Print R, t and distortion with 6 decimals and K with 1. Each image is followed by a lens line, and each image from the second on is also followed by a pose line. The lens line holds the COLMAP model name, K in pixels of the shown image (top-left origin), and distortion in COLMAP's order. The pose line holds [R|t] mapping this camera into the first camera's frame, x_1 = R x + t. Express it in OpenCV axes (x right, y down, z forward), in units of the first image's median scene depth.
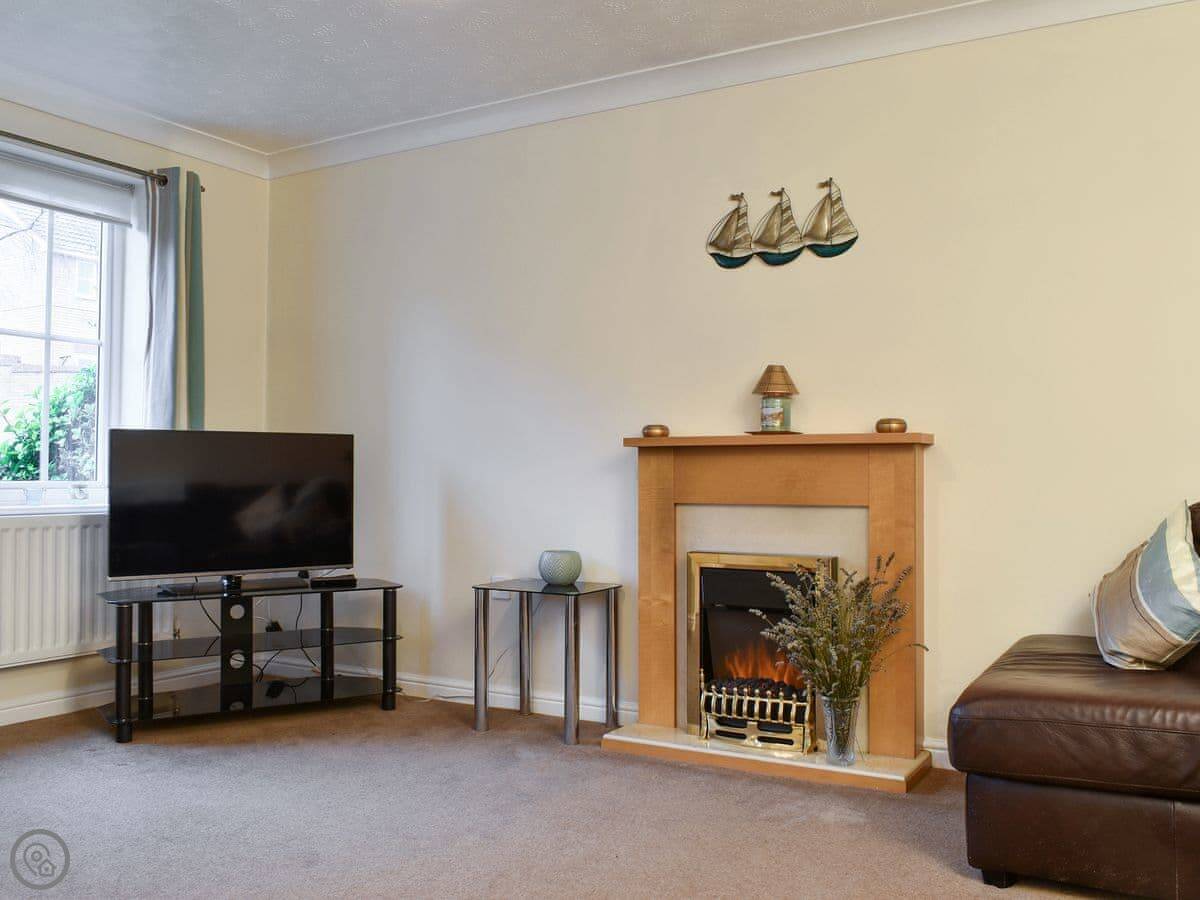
lens RADIAL K [[1093.6, 0, 598.6], [0, 1093.6, 421.1], [0, 0, 1]] dist [-0.000539, 0.003254]
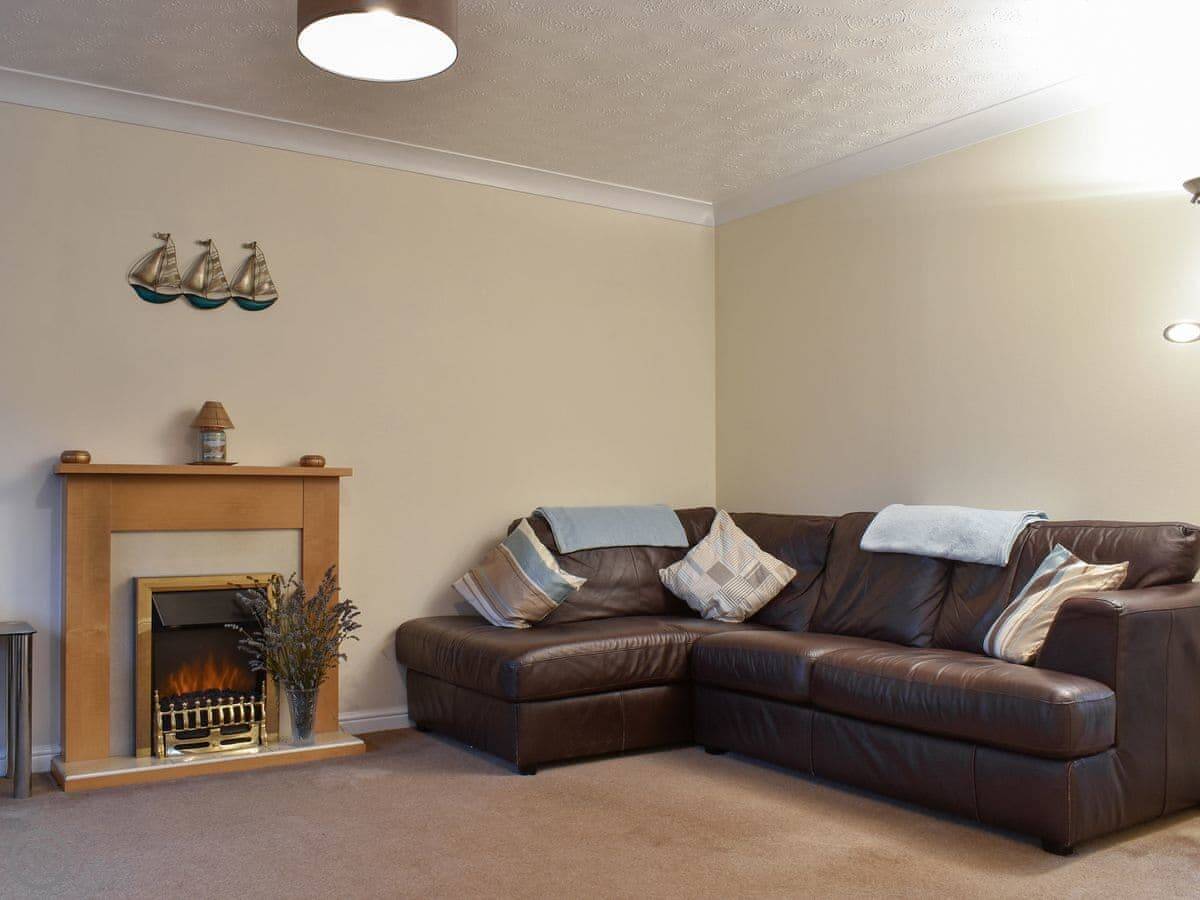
lens RADIAL K [[1032.5, 0, 600.0], [0, 1032.5, 450.0], [0, 0, 1]] dist [0.000987, 0.004041]
pose [[0.470991, 0.044168, 0.881032, -0.576720], [-0.036831, 0.998859, -0.030386, 0.014427], [-0.881369, -0.018138, 0.472080, 0.176233]]
